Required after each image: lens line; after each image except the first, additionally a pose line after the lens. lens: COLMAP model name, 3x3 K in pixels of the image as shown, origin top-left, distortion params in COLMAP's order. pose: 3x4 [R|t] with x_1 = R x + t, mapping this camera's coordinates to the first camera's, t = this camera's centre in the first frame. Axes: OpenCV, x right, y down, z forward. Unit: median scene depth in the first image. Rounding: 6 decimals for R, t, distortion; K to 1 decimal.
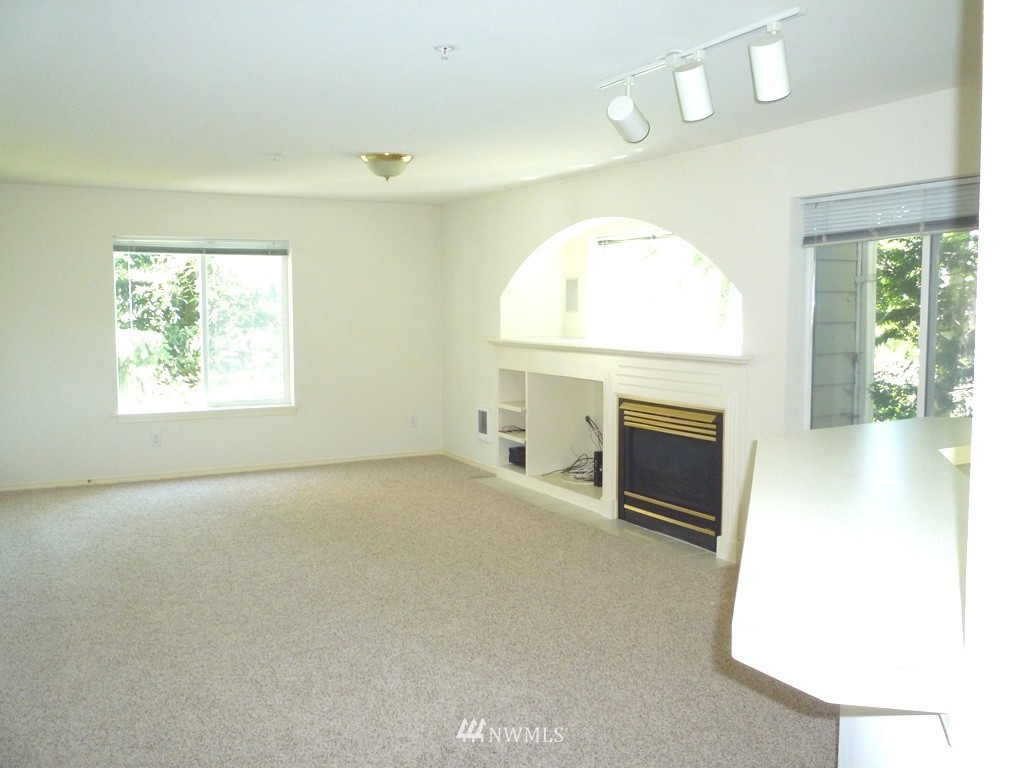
lens RADIAL K [[893.4, 0, 508.9], [0, 893.4, 382.9], [0, 0, 1]] dist [-0.050915, 0.029239]
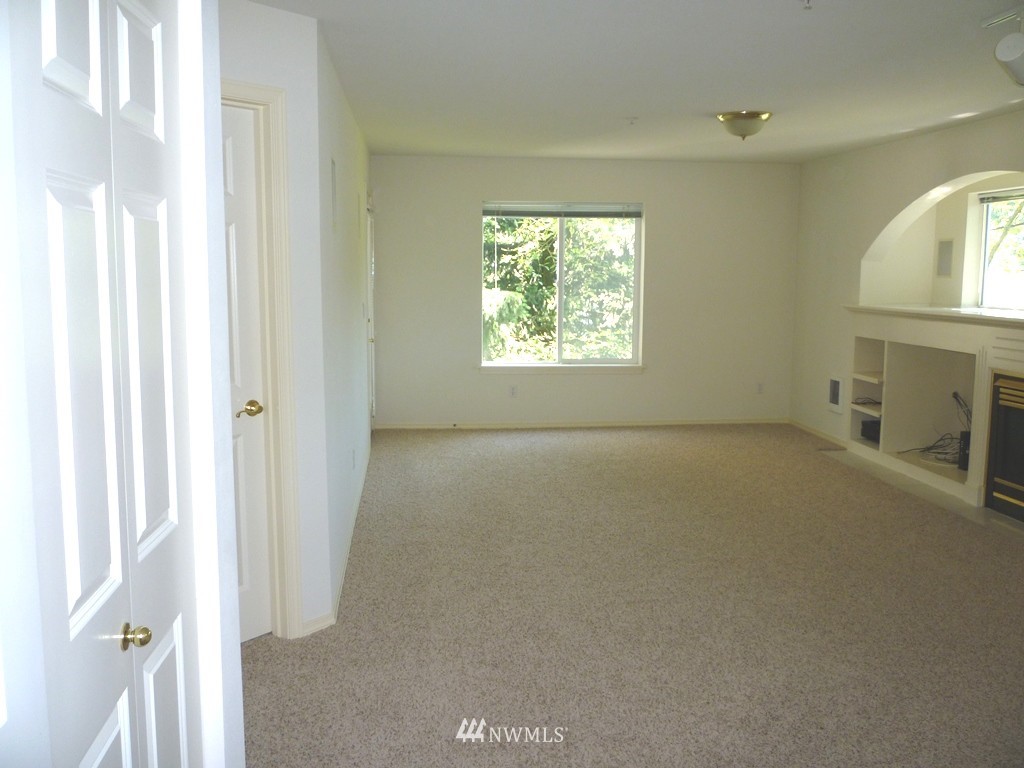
lens RADIAL K [[893.4, 0, 506.2], [0, 893.4, 385.0], [0, 0, 1]] dist [-0.050915, 0.029239]
pose [[0.924672, 0.054521, -0.376842, 0.004127], [-0.038092, 0.997976, 0.050918, 0.001960], [0.378855, -0.032728, 0.924877, -0.009320]]
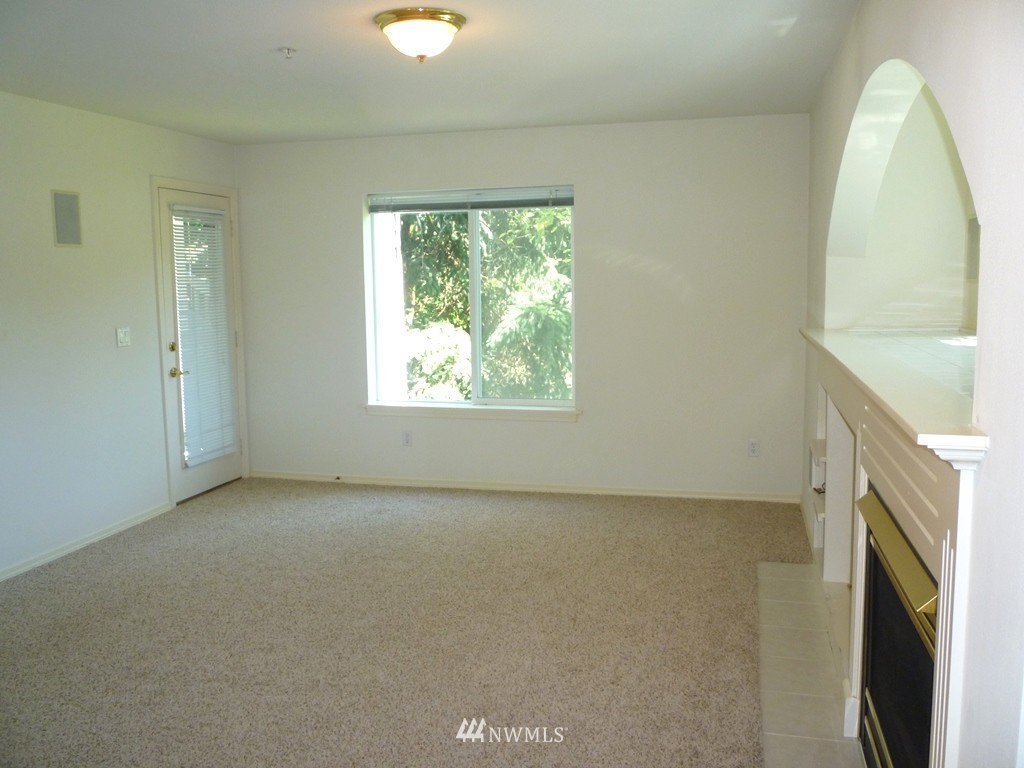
lens RADIAL K [[893.4, 0, 514.4], [0, 893.4, 384.6], [0, 0, 1]] dist [-0.050915, 0.029239]
pose [[0.741316, 0.071876, -0.667297, 0.285754], [-0.046905, 0.997366, 0.055320, -0.046293], [0.669516, -0.009710, 0.742735, 0.560049]]
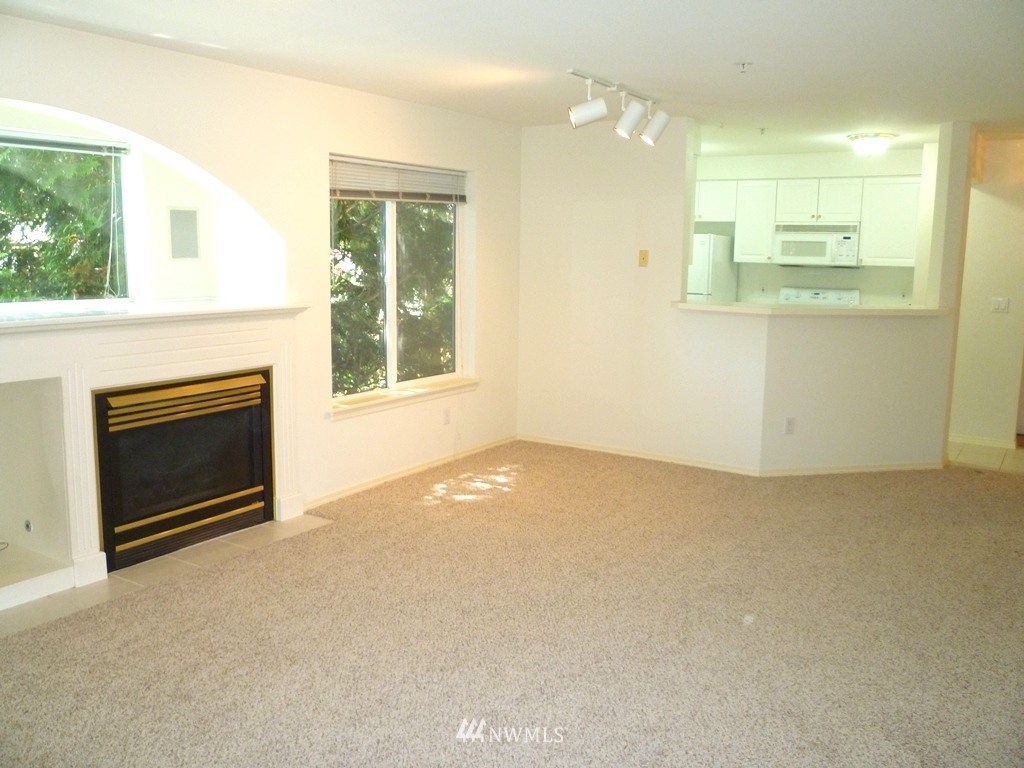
lens RADIAL K [[893.4, 0, 509.2], [0, 893.4, 382.5], [0, 0, 1]] dist [-0.050915, 0.029239]
pose [[-0.478635, -0.133336, 0.867831, -0.588080], [0.064810, 0.980340, 0.186367, -0.093796], [-0.875619, 0.145446, -0.460584, 1.041047]]
